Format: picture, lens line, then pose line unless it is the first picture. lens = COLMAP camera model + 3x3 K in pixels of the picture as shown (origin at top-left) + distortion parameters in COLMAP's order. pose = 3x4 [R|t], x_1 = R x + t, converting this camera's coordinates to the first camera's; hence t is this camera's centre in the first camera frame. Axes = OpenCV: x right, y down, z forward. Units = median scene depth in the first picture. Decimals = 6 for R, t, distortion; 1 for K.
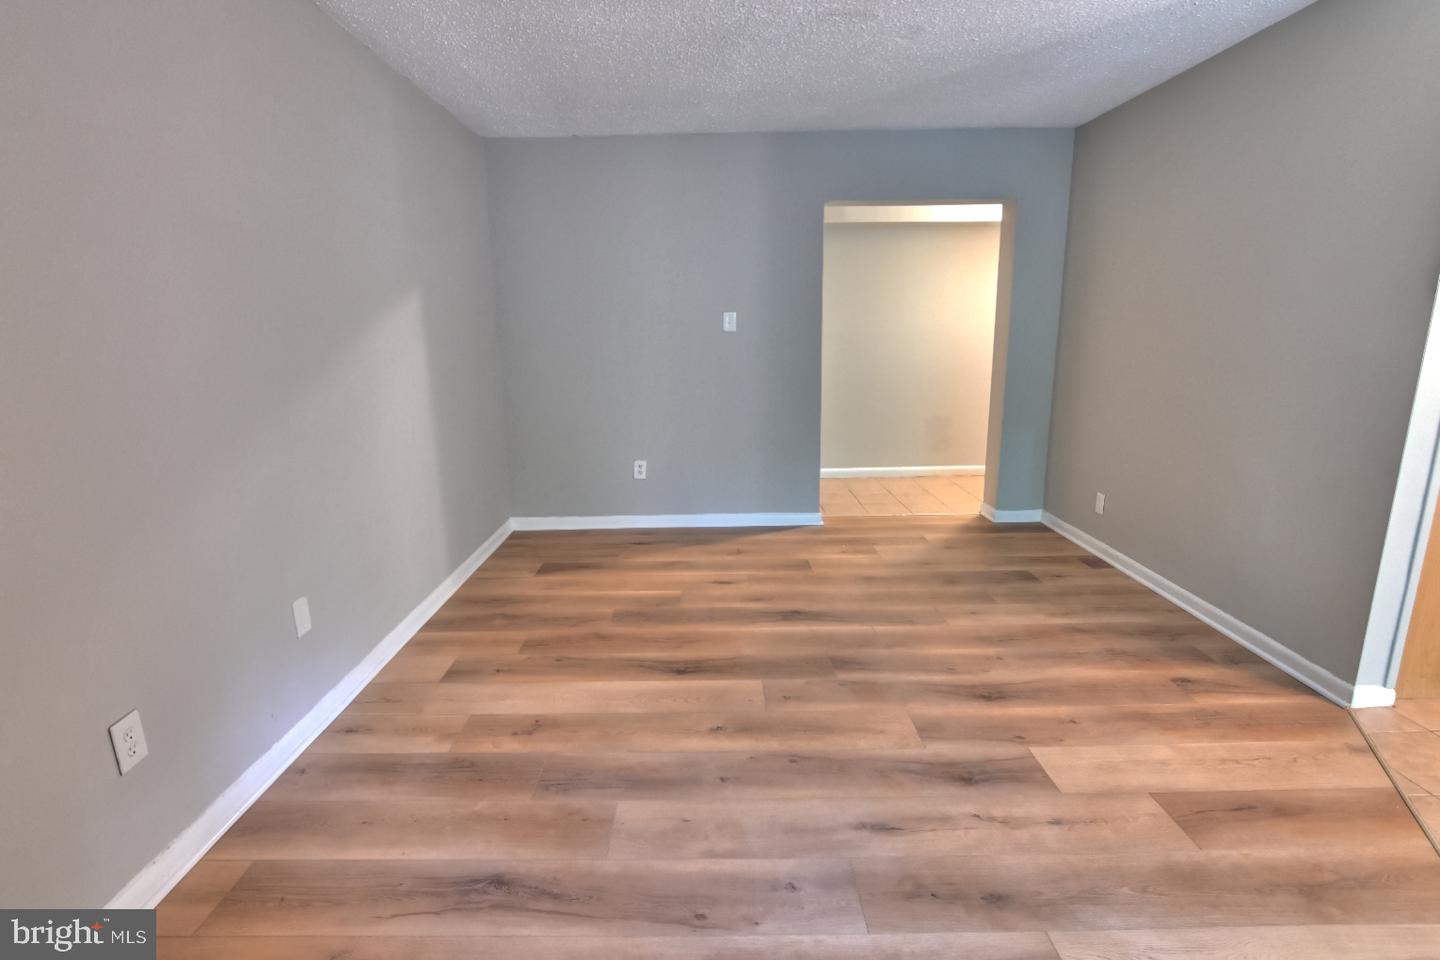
lens RADIAL K [[701.4, 0, 708.9], [0, 701.4, 479.7], [0, 0, 1]] dist [-0.027835, 0.007607]
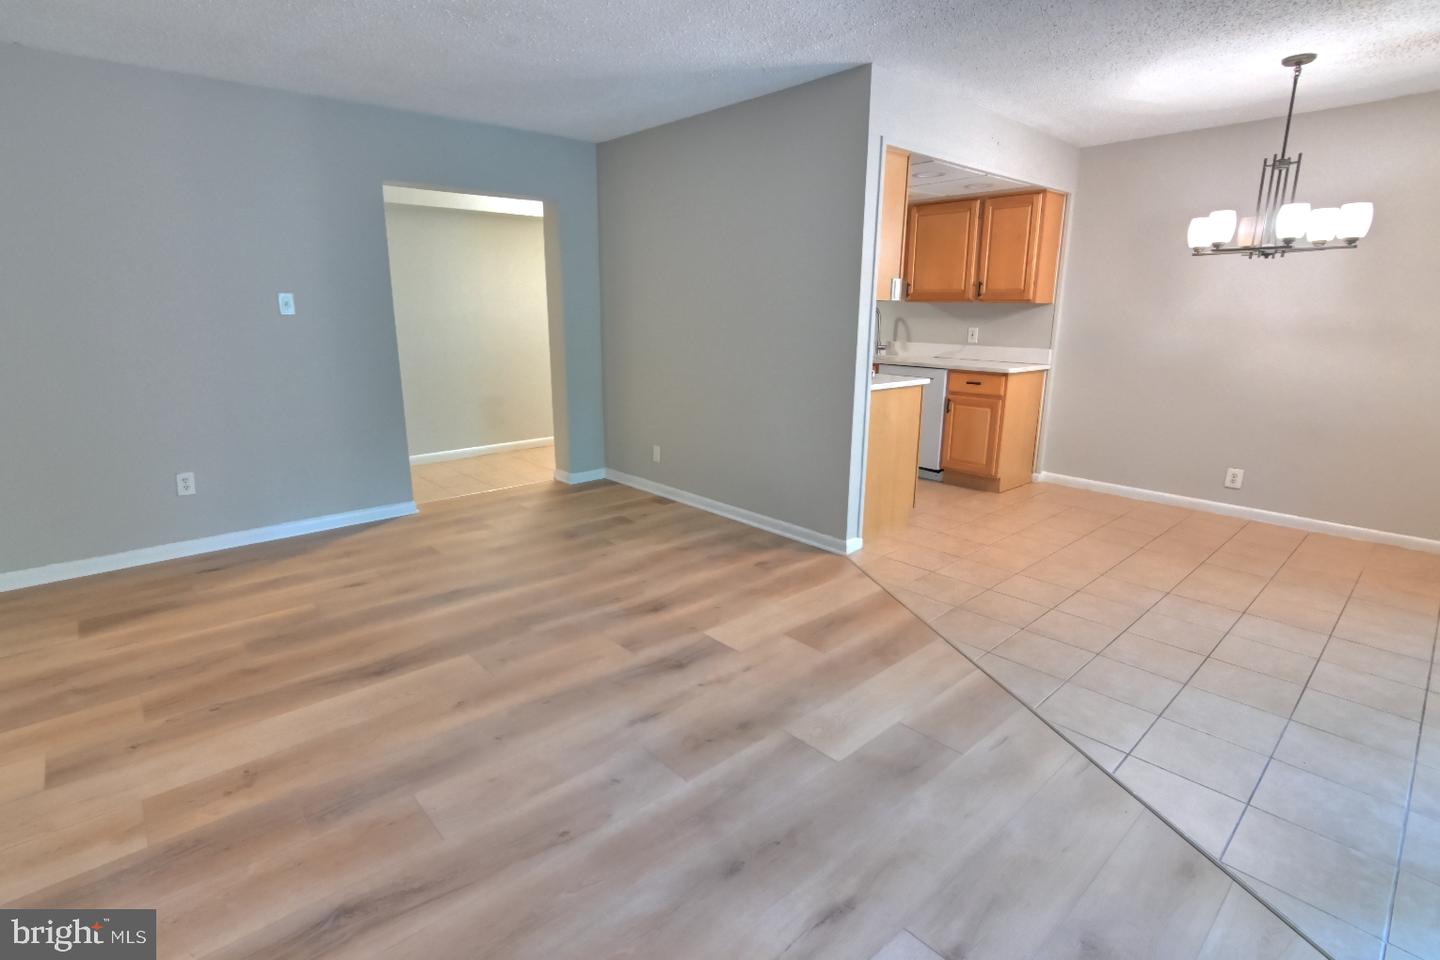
lens RADIAL K [[701.4, 0, 708.9], [0, 701.4, 479.7], [0, 0, 1]] dist [-0.027835, 0.007607]
pose [[0.744006, -0.142866, 0.652721, -0.276945], [0.130088, 0.989153, 0.068222, 0.008293], [-0.655387, 0.034154, 0.754520, -0.014359]]
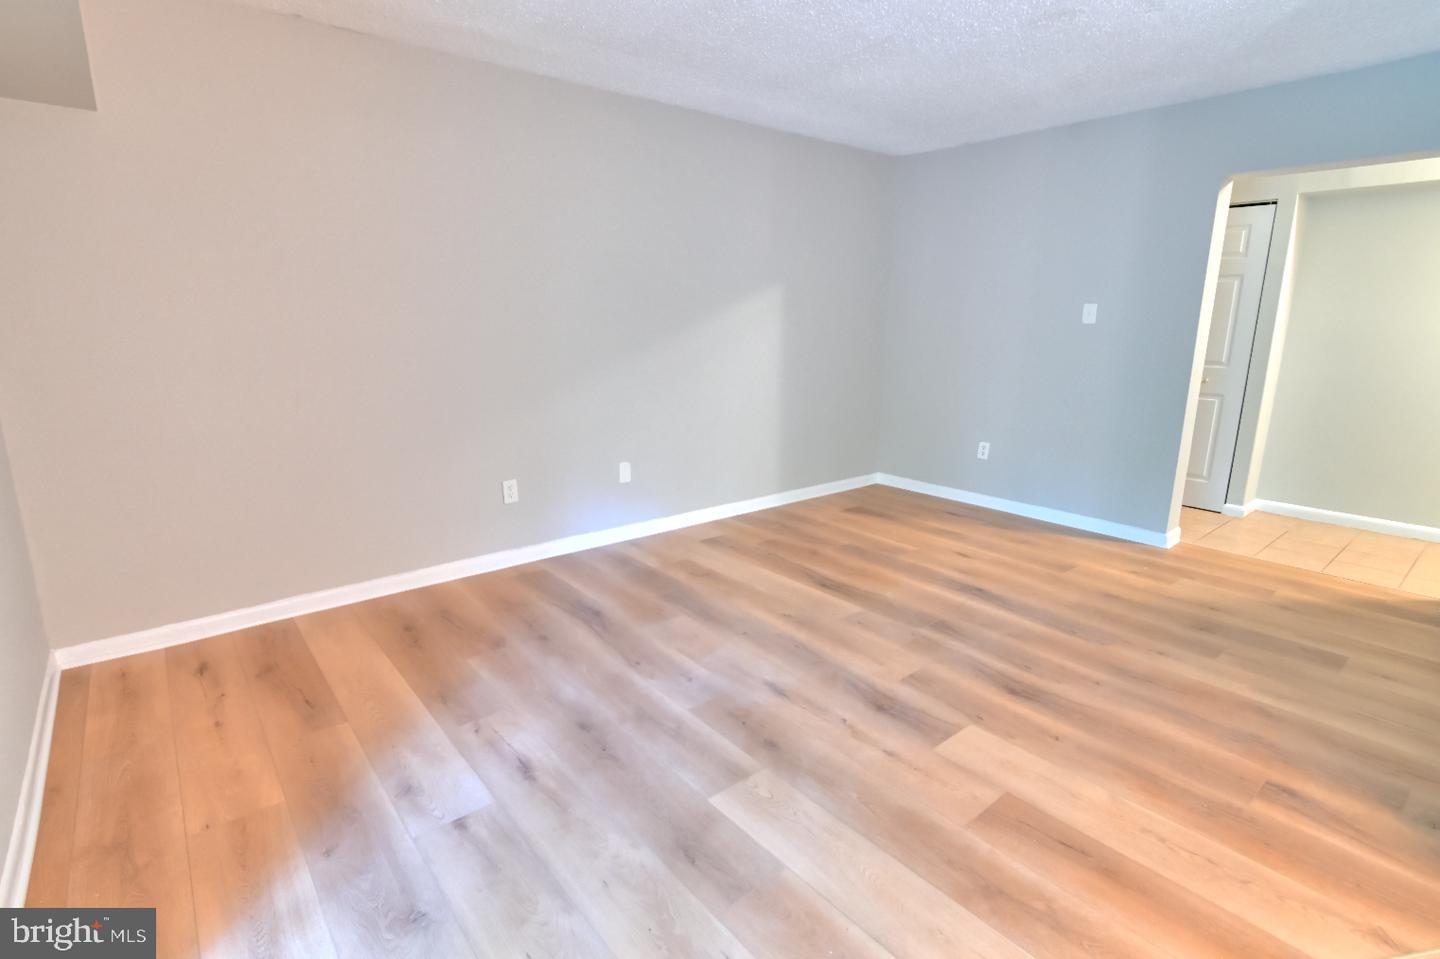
lens RADIAL K [[701.4, 0, 708.9], [0, 701.4, 479.2], [0, 0, 1]] dist [-0.027835, 0.007607]
pose [[0.630886, 0.197544, -0.750306, 0.722152], [-0.183221, 0.977626, 0.103335, -0.008453], [0.753932, 0.072279, 0.652964, -0.006513]]
